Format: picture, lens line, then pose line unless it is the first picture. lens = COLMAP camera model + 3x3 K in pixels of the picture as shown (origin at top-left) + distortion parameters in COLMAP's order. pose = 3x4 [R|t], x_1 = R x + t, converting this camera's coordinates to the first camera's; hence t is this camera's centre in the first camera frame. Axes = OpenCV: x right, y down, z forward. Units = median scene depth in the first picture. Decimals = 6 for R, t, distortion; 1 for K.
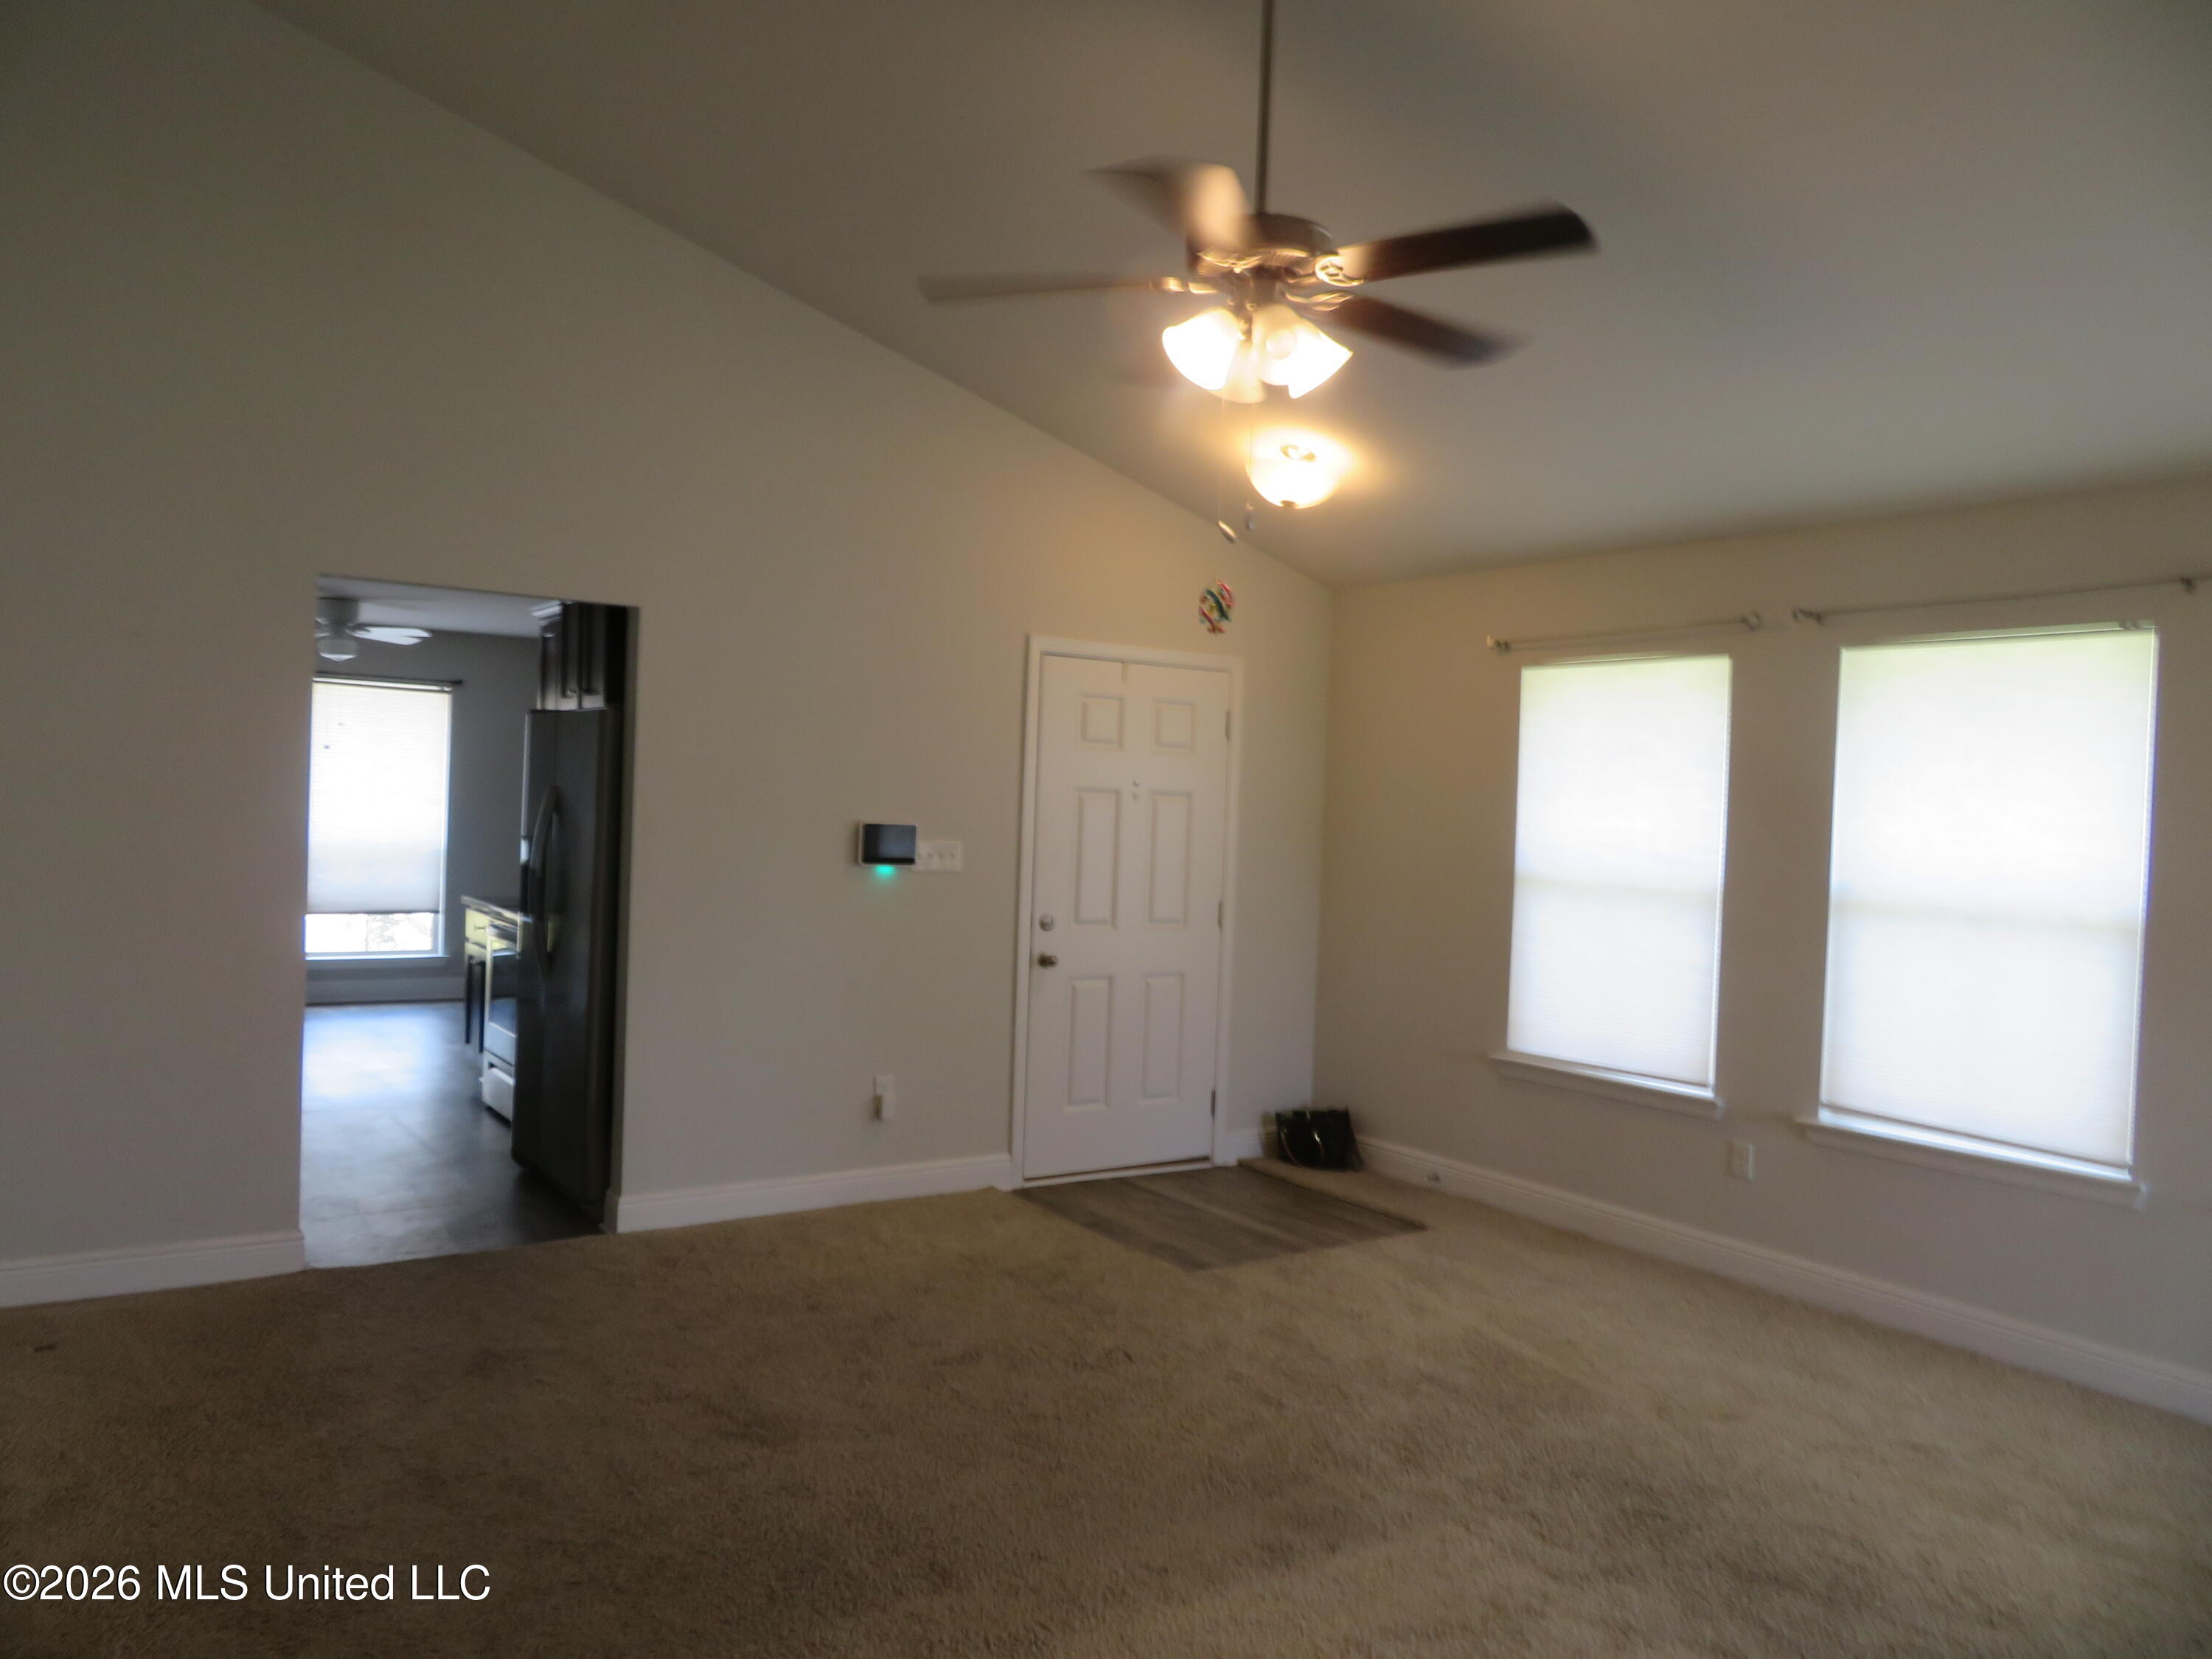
lens RADIAL K [[1593.0, 0, 1098.8], [0, 1593.0, 830.0], [0, 0, 1]] dist [0.004503, 0.008512]
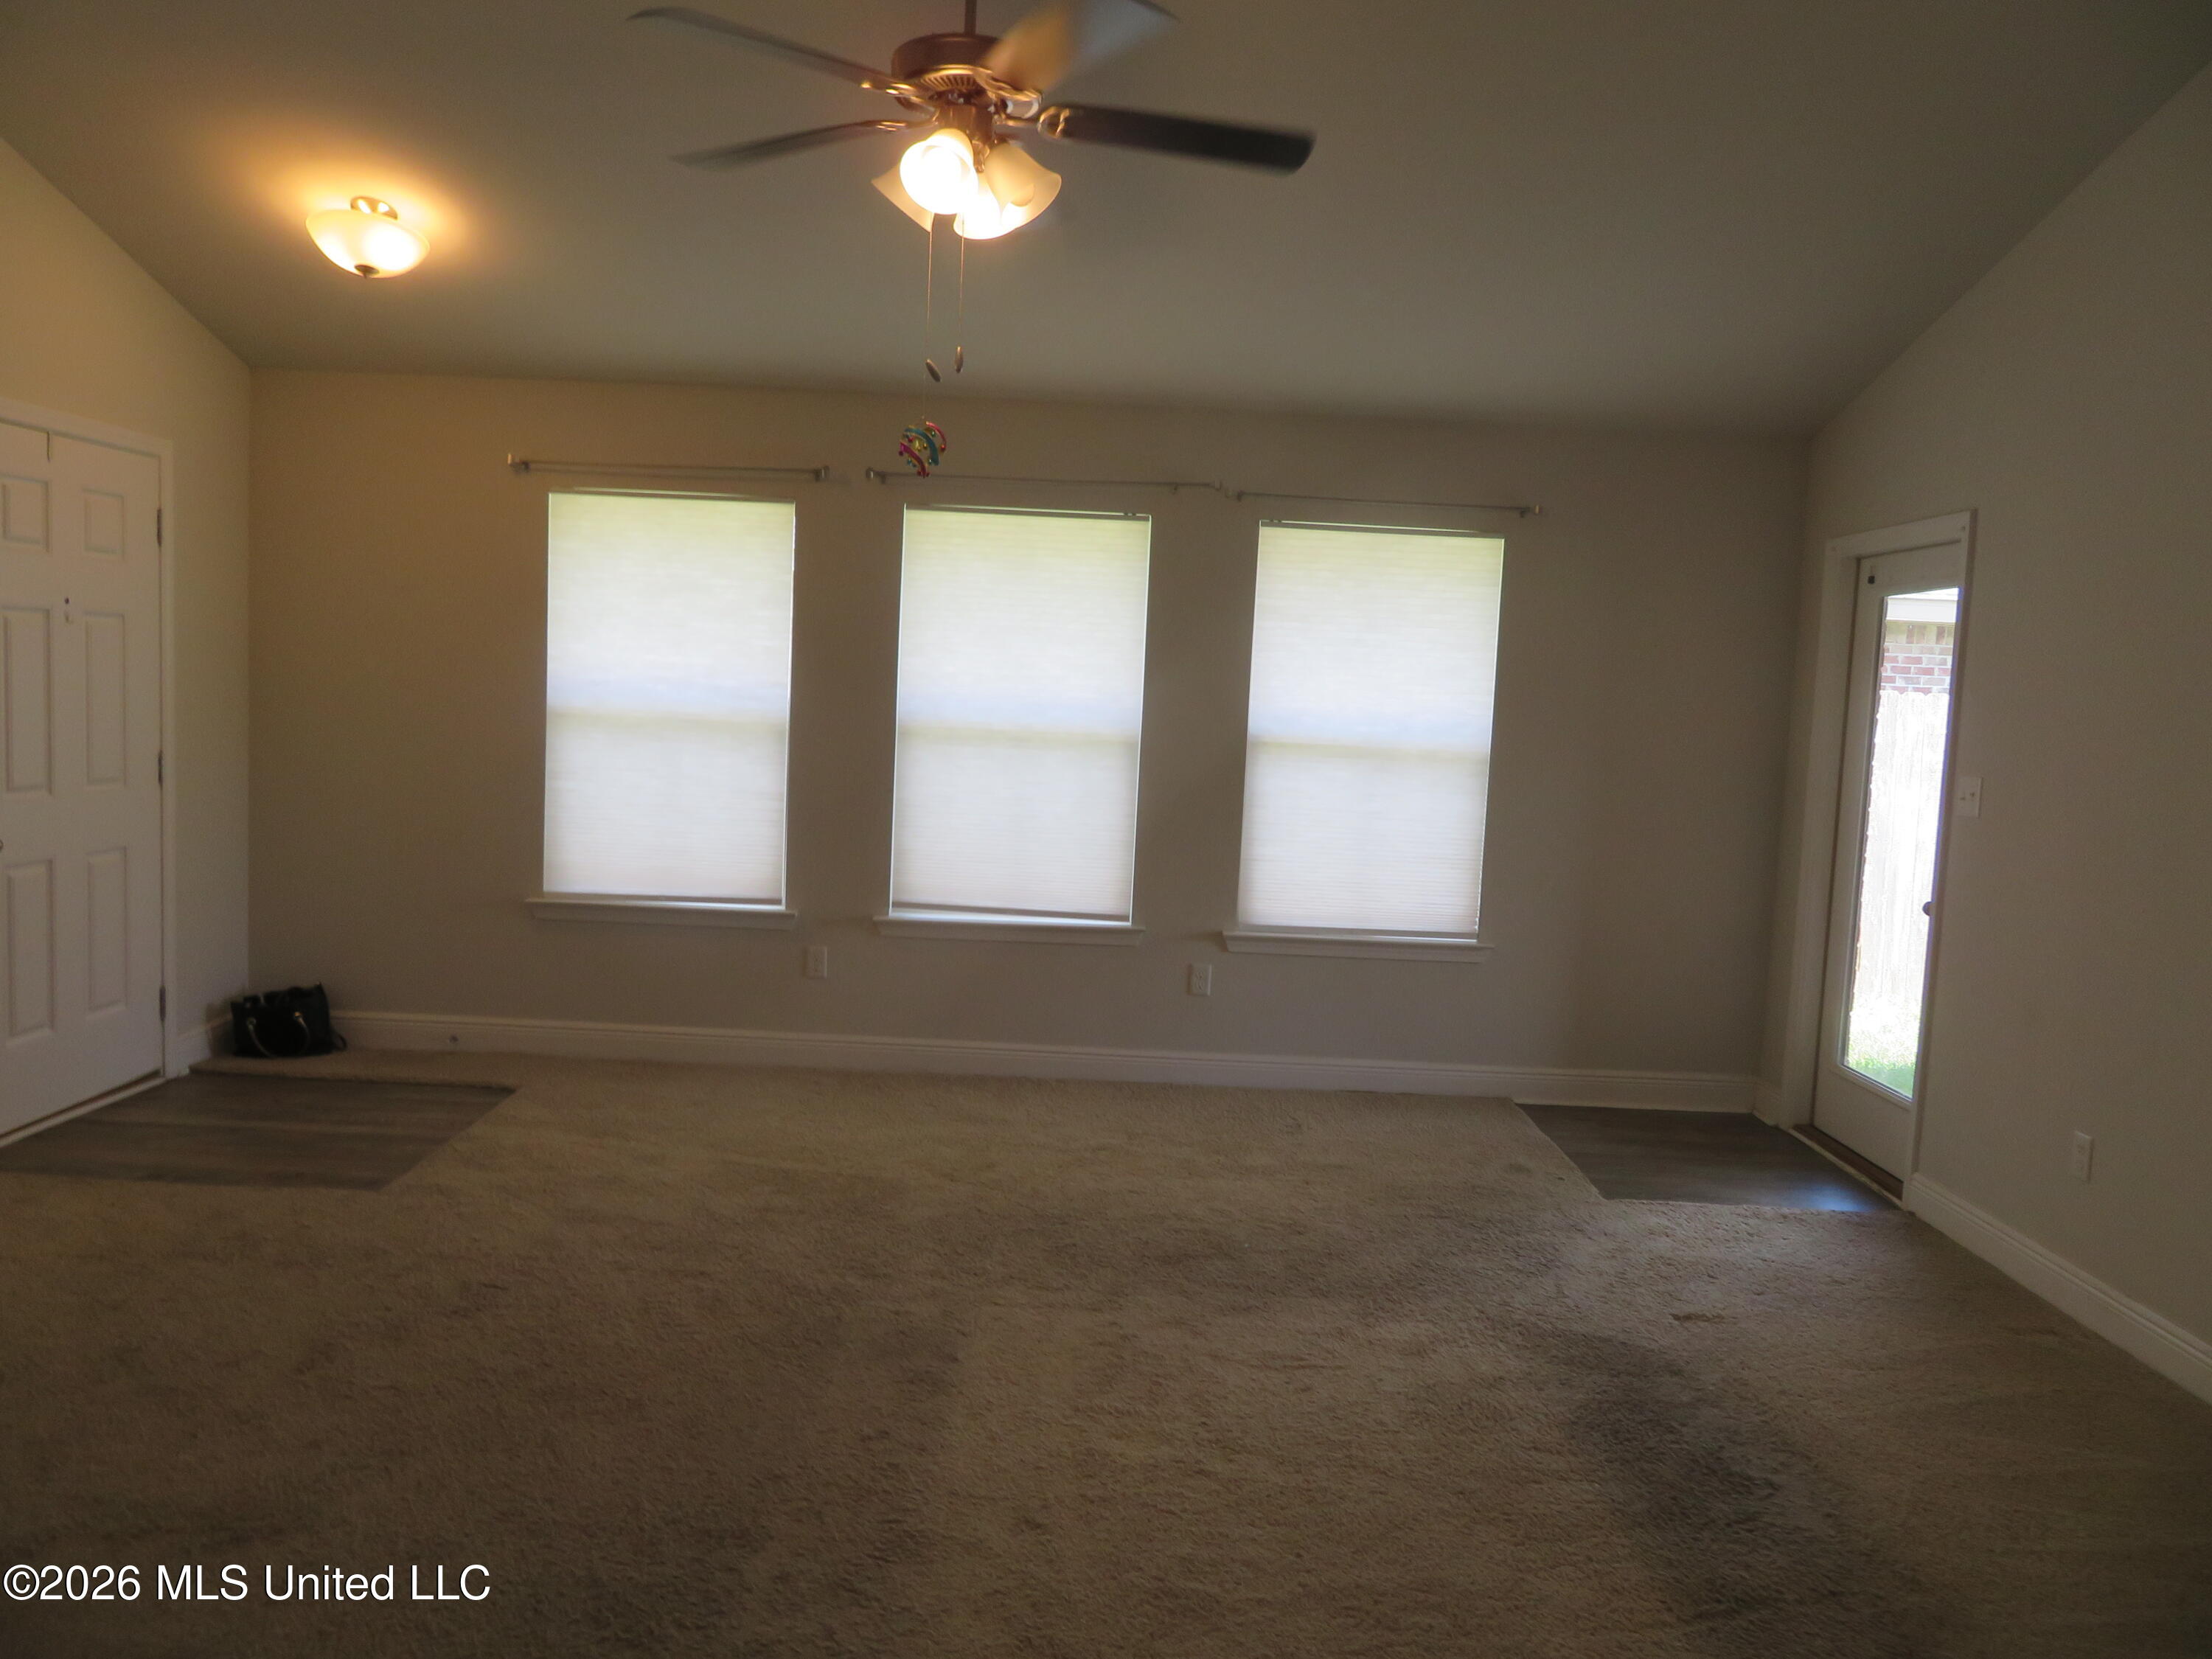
lens RADIAL K [[1586.8, 0, 1097.0], [0, 1586.8, 829.1], [0, 0, 1]] dist [-0.001741, -0.000215]
pose [[0.566413, -0.085917, 0.819631, -0.395526], [-0.010015, 0.993760, 0.111091, -0.012088], [-0.824061, -0.071132, 0.562018, 0.218247]]
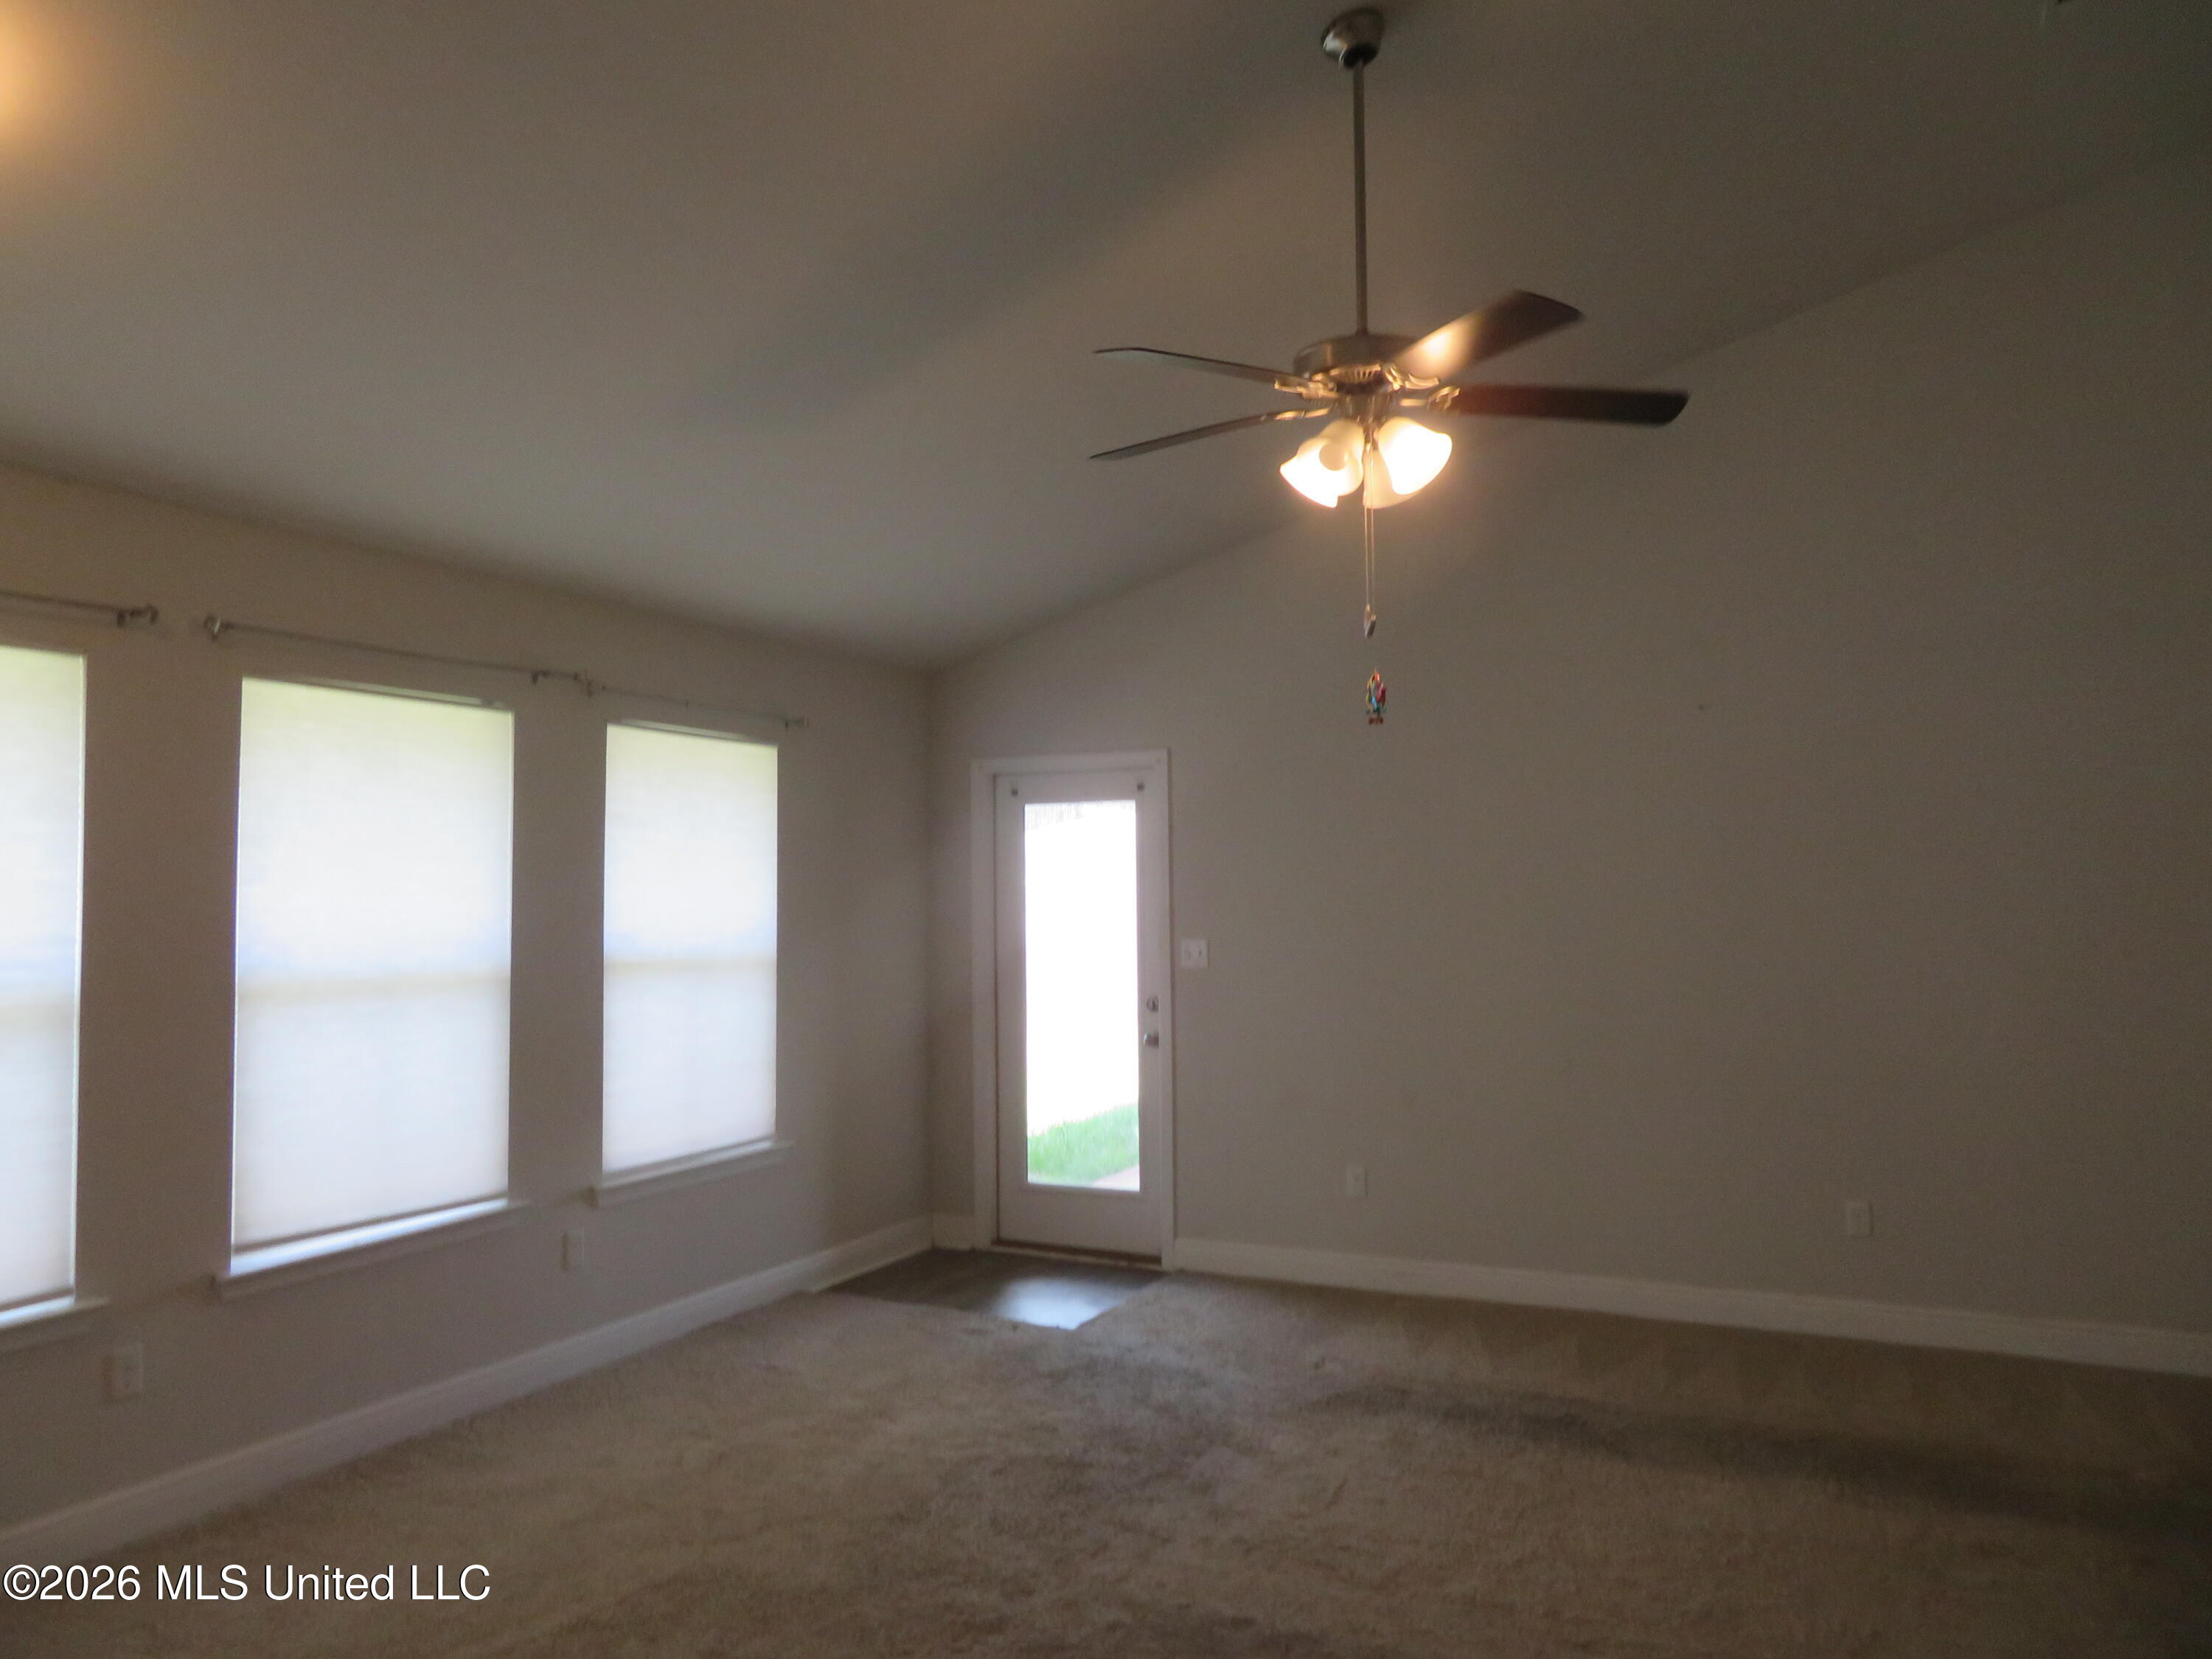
lens RADIAL K [[1586.8, 0, 1097.0], [0, 1586.8, 829.1], [0, 0, 1]] dist [-0.001741, -0.000215]
pose [[-0.495327, 0.000887, 0.868706, -0.425722], [0.003724, 0.999992, 0.001102, -0.034352], [-0.868699, 0.003781, -0.495326, 0.982441]]
